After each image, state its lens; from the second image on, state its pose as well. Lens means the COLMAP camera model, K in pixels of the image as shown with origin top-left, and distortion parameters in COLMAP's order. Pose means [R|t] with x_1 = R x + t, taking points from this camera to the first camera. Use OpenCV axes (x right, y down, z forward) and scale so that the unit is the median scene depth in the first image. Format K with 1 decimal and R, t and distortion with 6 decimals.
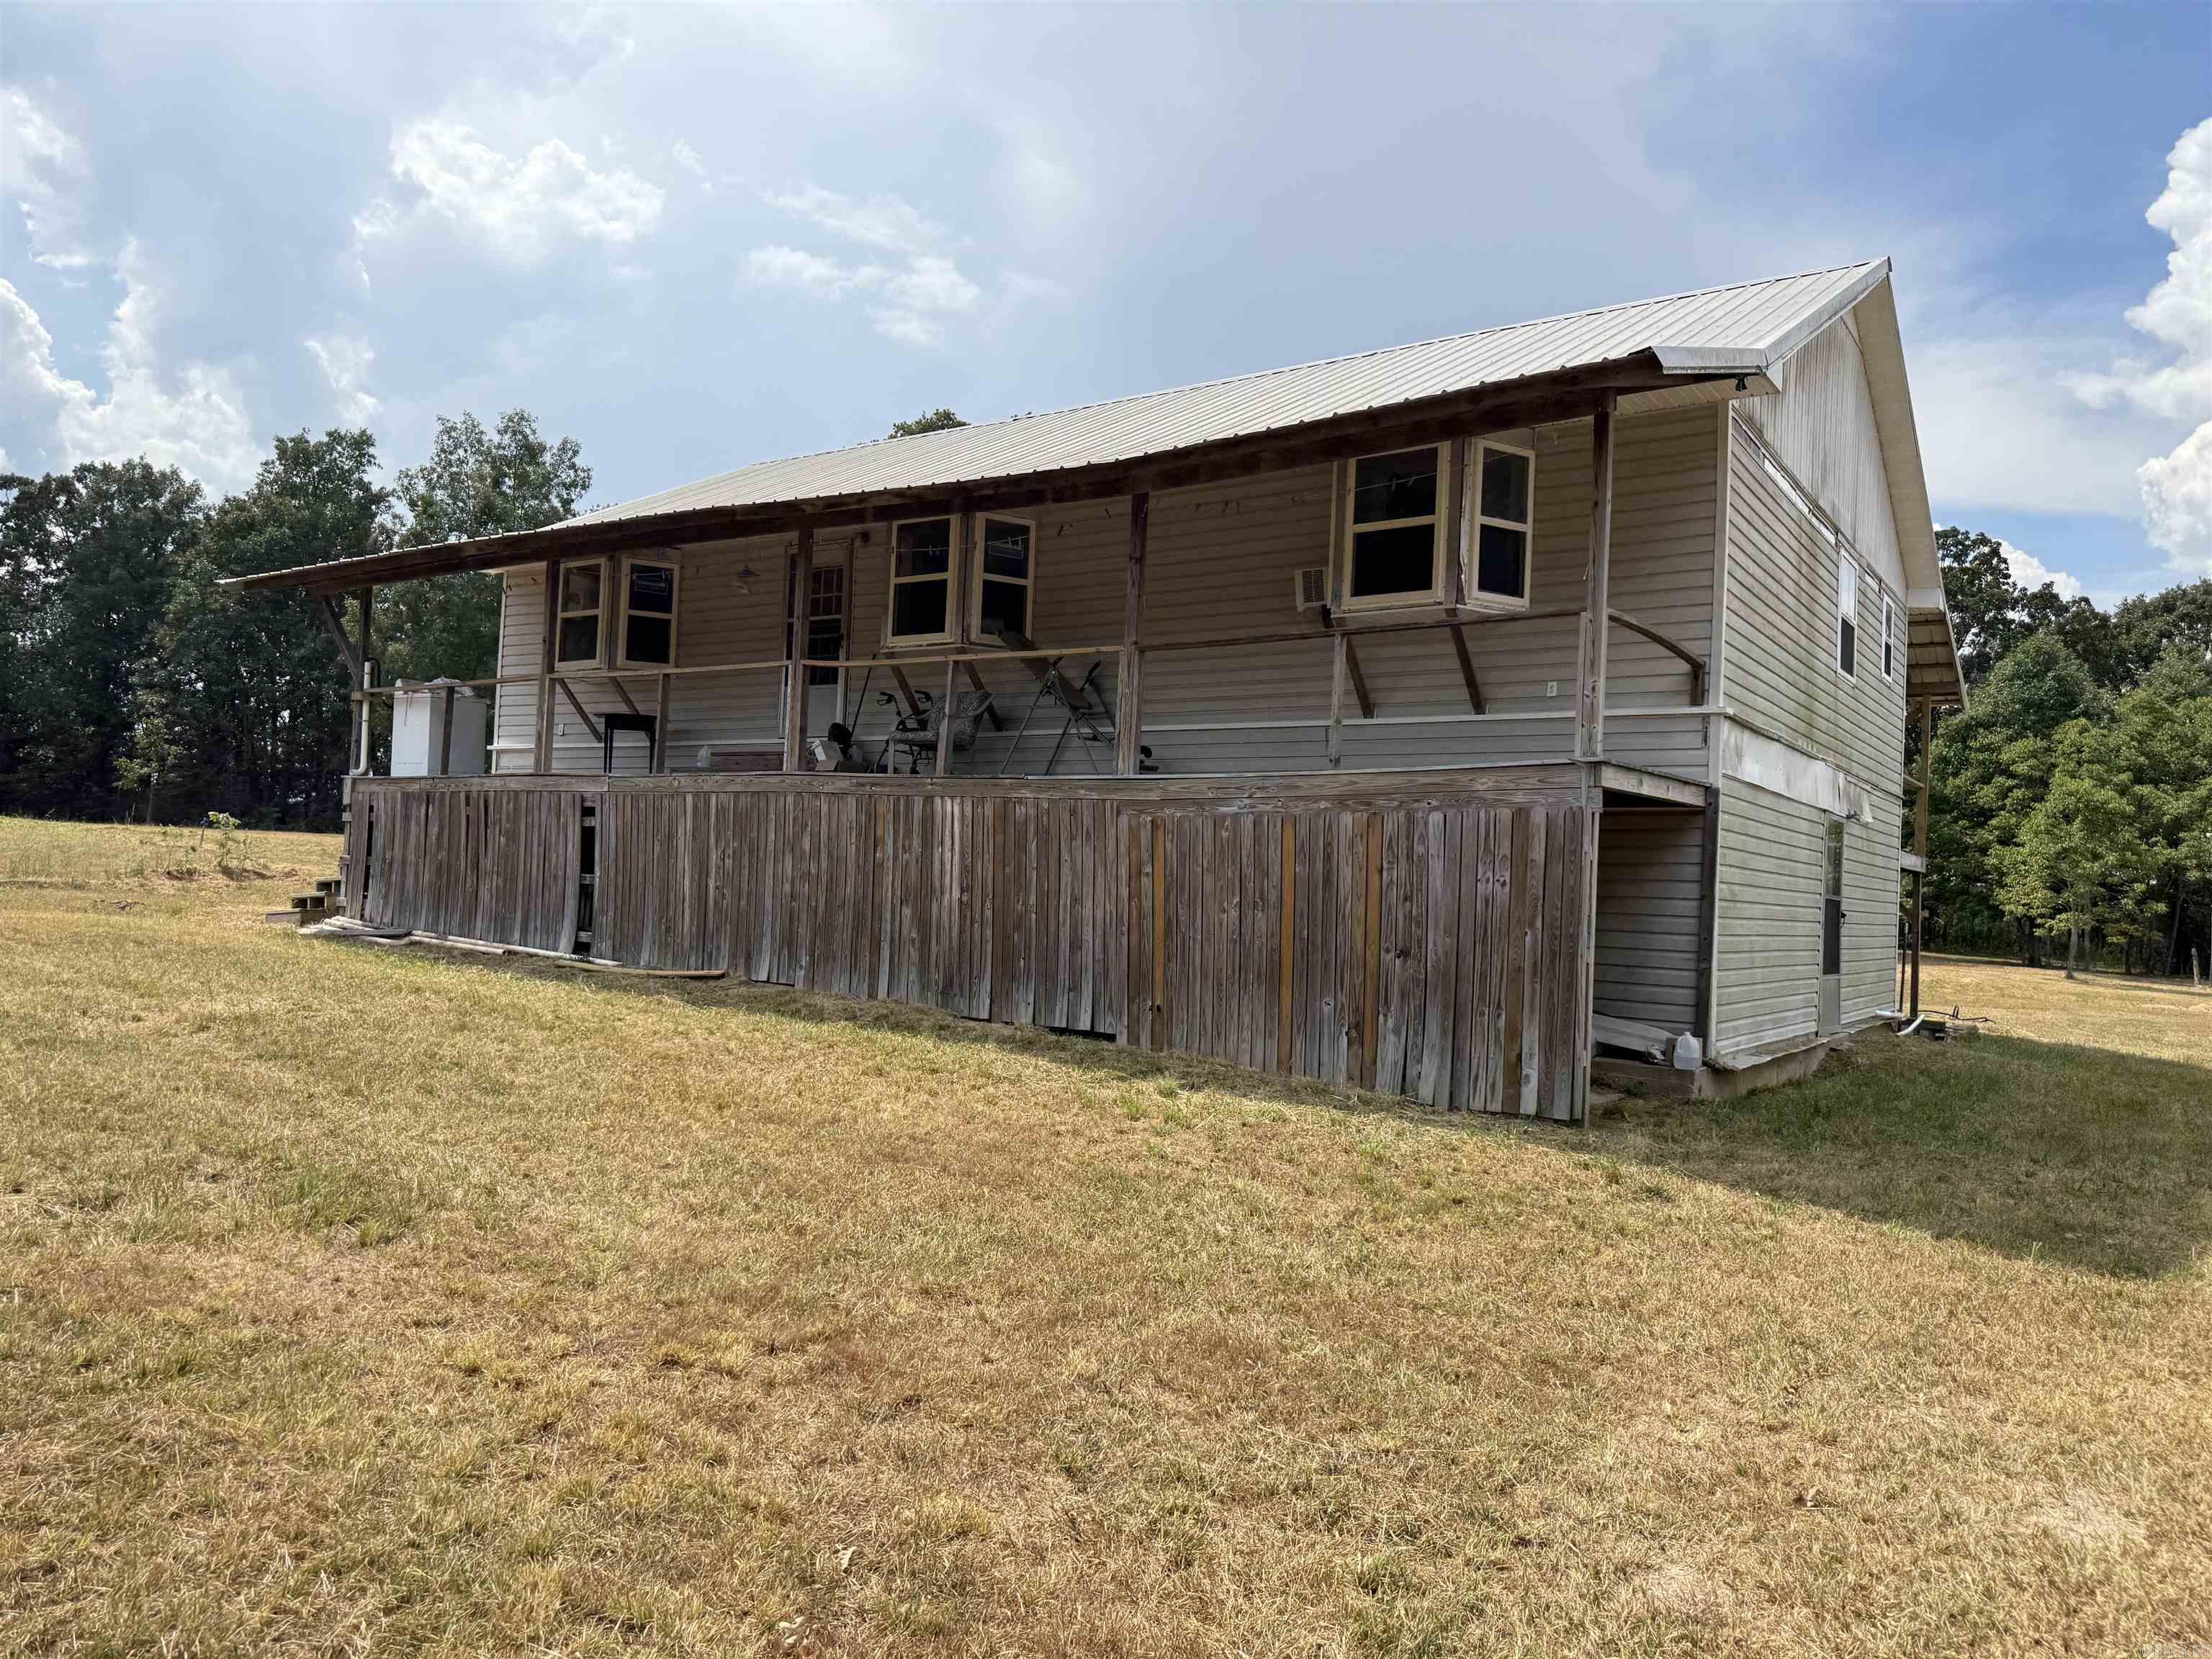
lens RADIAL K [[1551.1, 0, 1117.9], [0, 1551.1, 827.5], [0, 0, 1]] dist [0.082401, -0.104247]
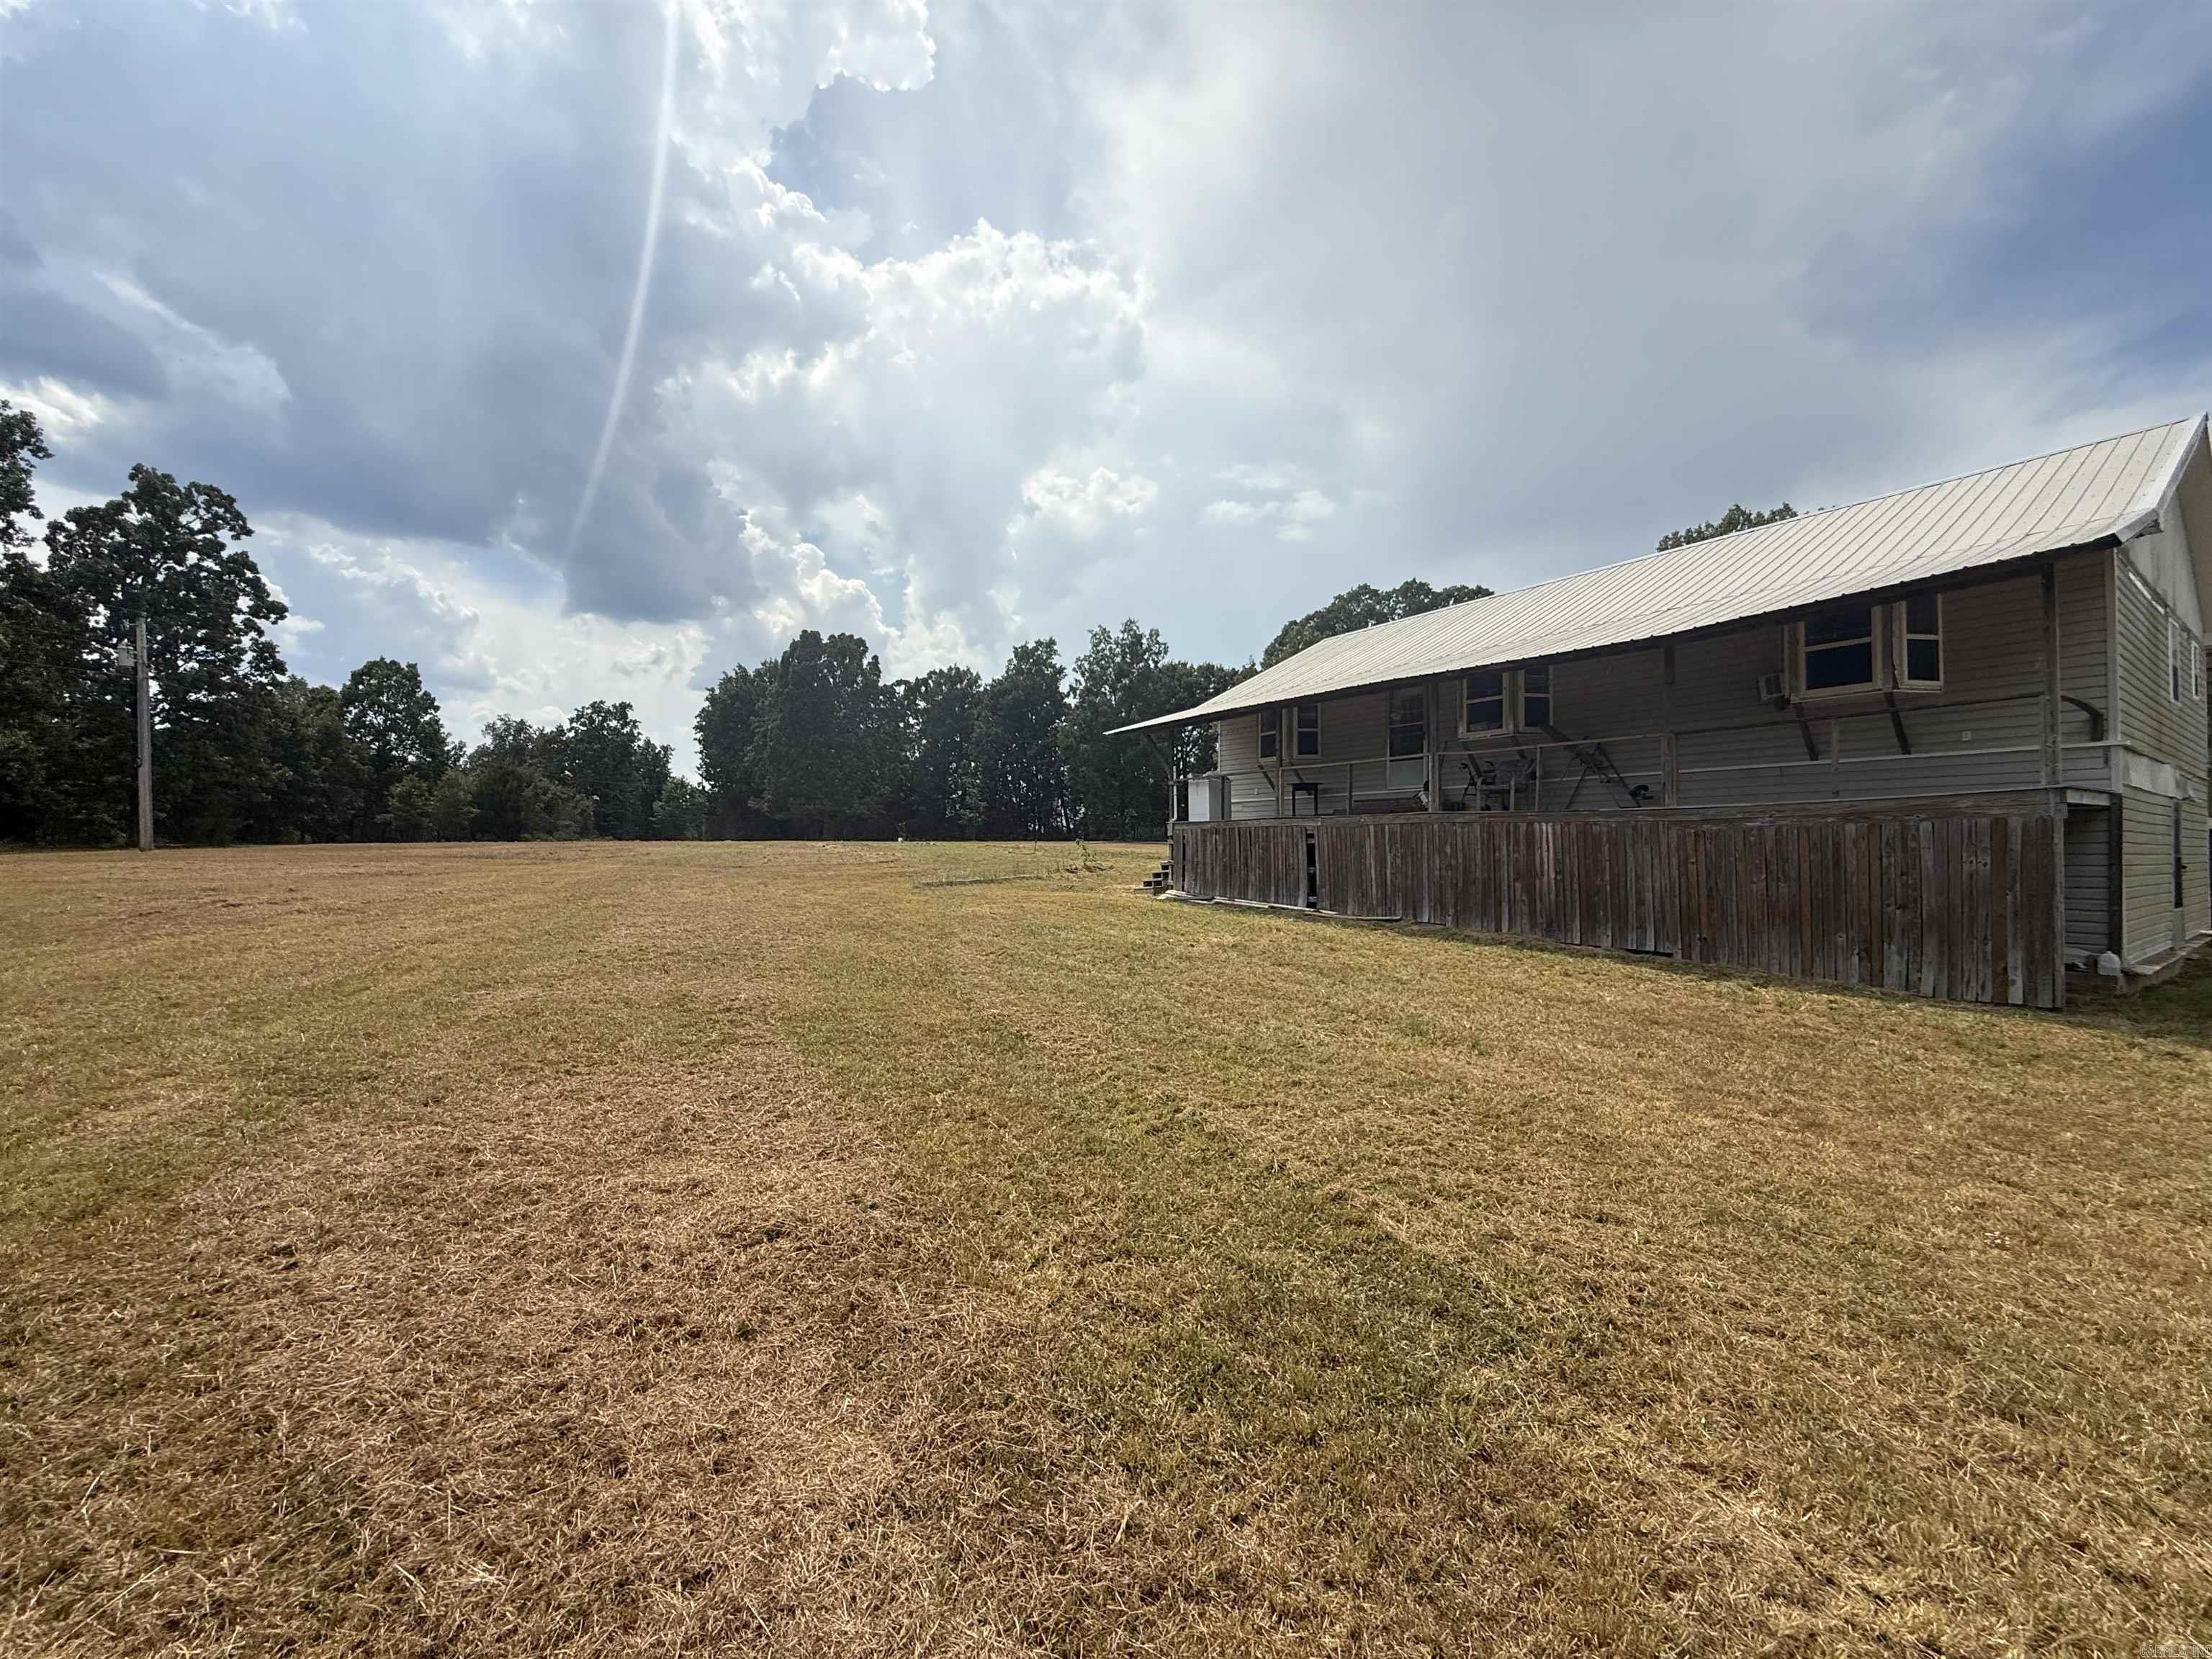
lens RADIAL K [[882.0, 0, 1097.1], [0, 882.0, 827.1], [0, 0, 1]] dist [0.000010, 0.000259]
pose [[0.930653, -0.049329, -0.362562, -0.201543], [0.051255, 0.998676, -0.004312, -0.033156], [0.362295, -0.014570, 0.931950, -0.145780]]
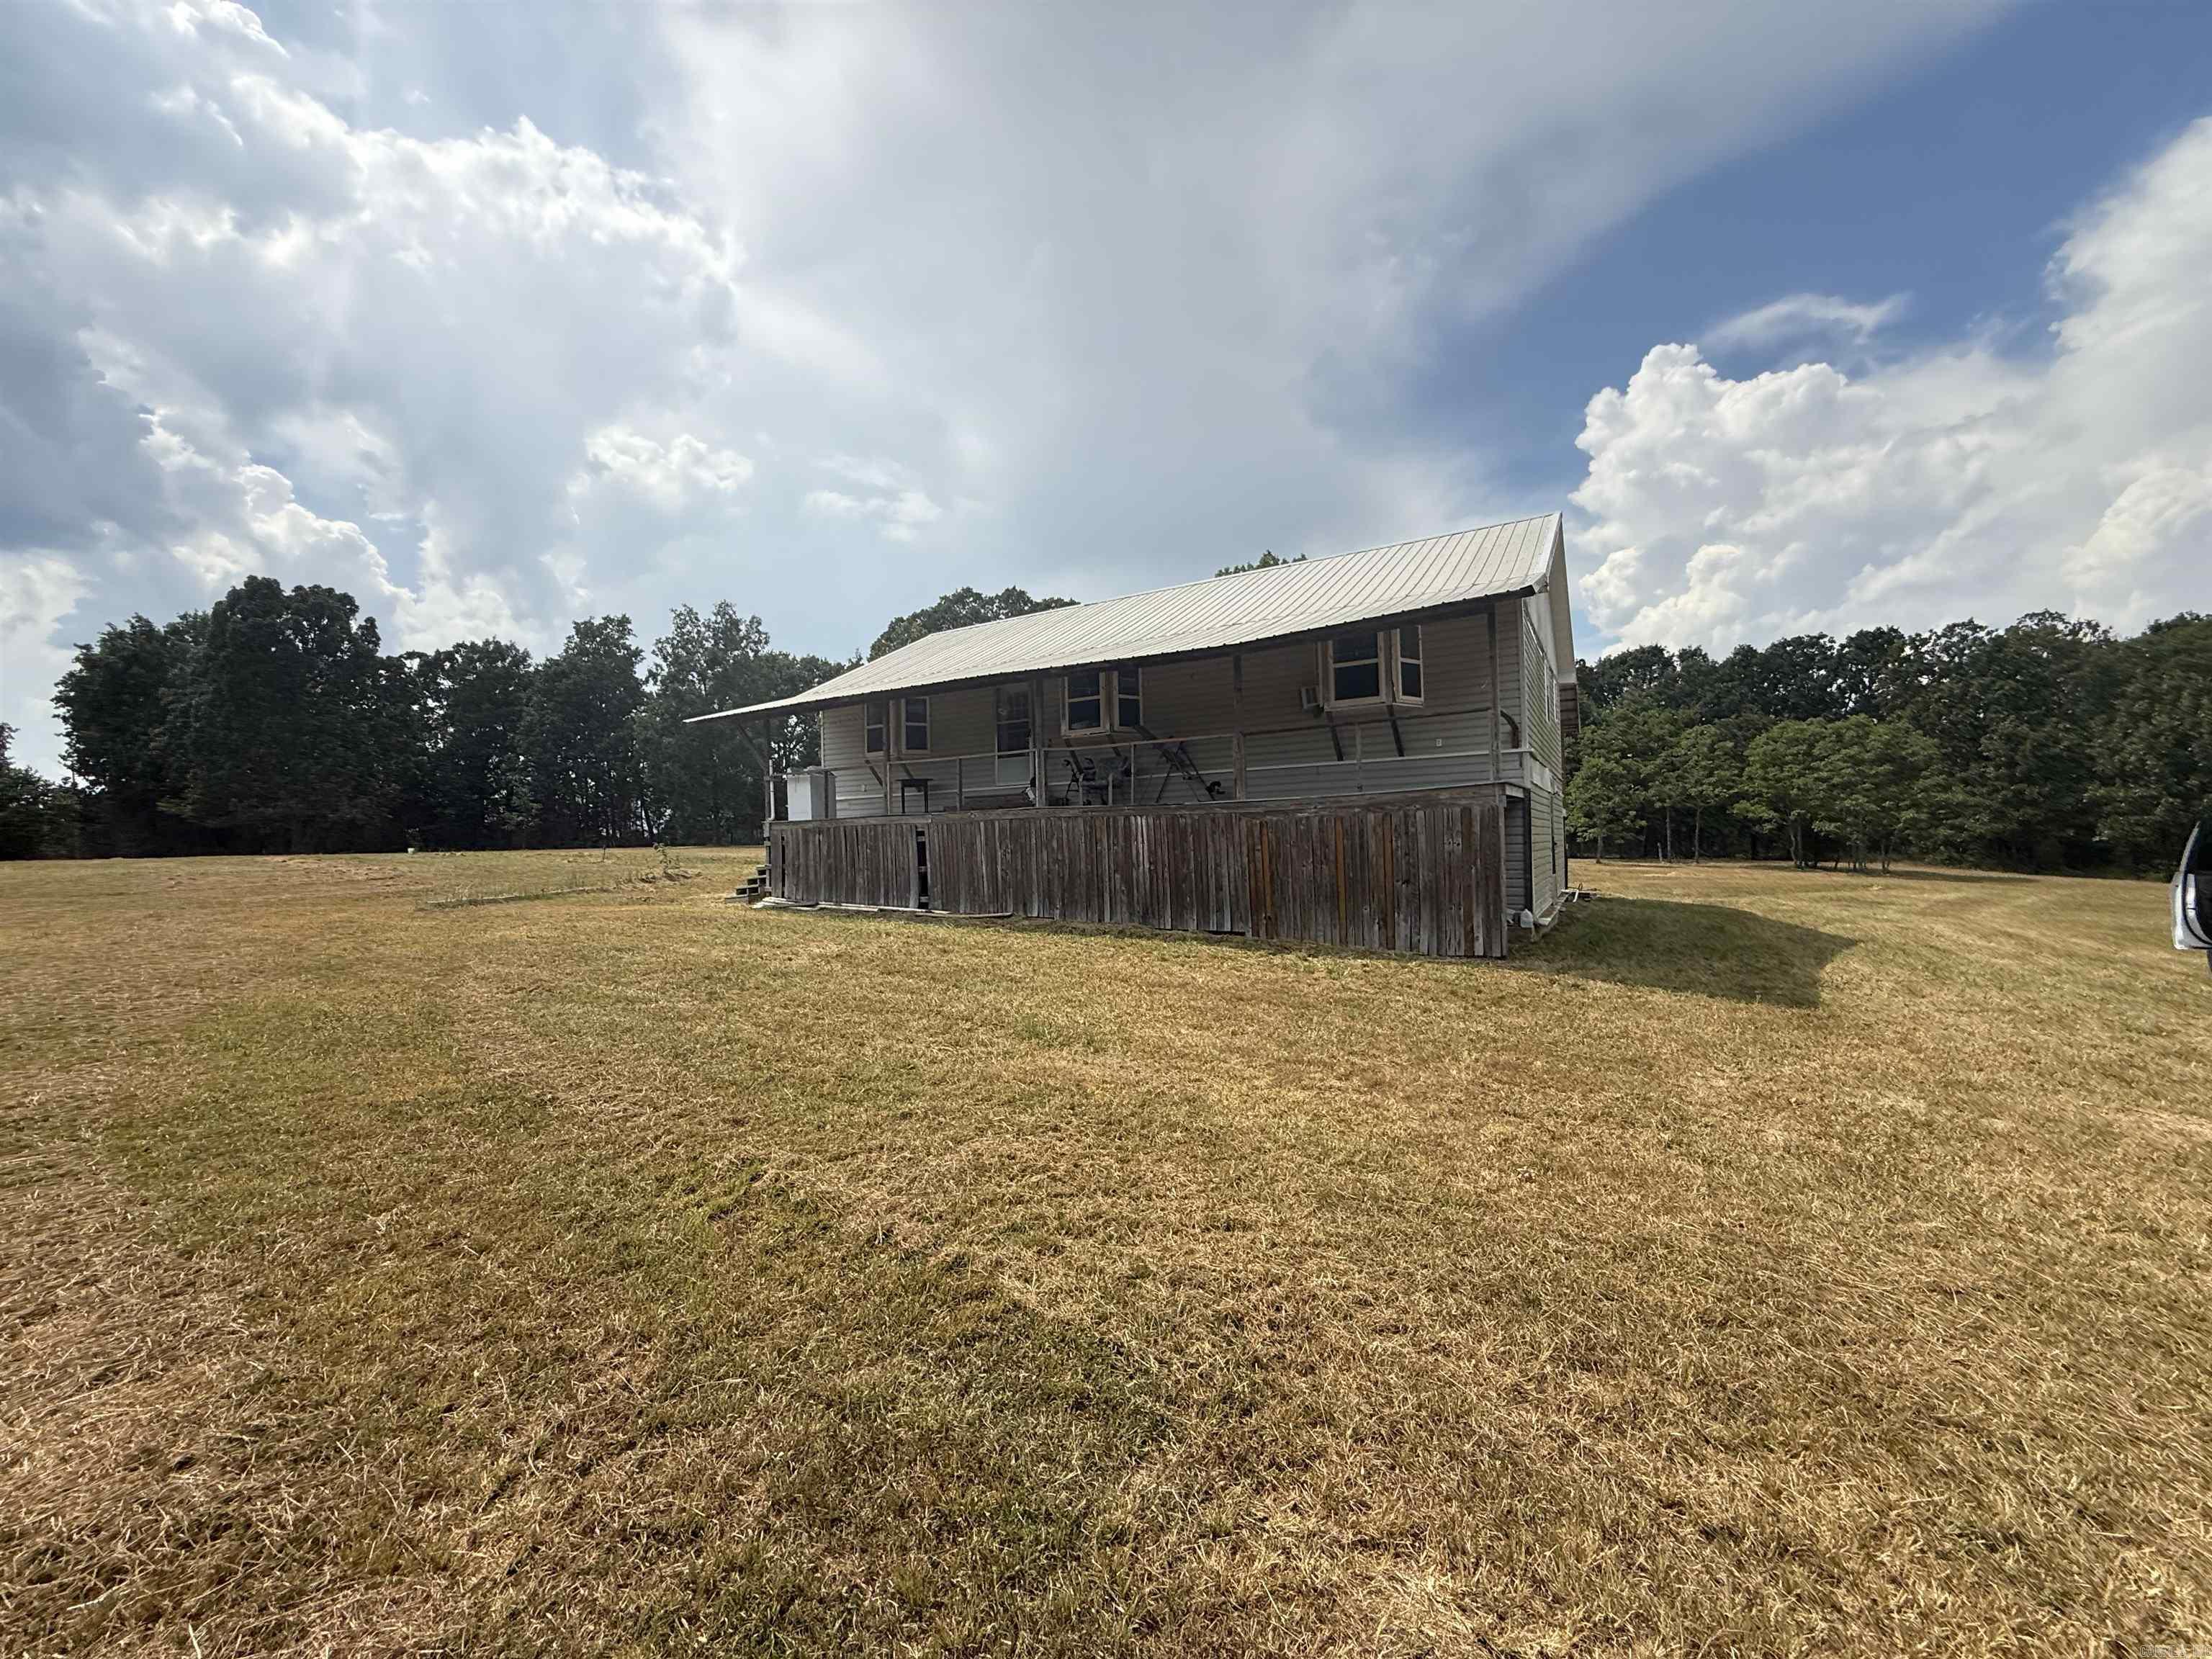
lens RADIAL K [[881.3, 0, 1096.7], [0, 881.3, 834.9], [0, 0, 1]] dist [0.002745, 0.000225]
pose [[0.995978, -0.066009, 0.060588, -0.207813], [0.064323, 0.997497, 0.029368, -0.028857], [-0.062375, -0.025353, 0.997731, -0.085671]]
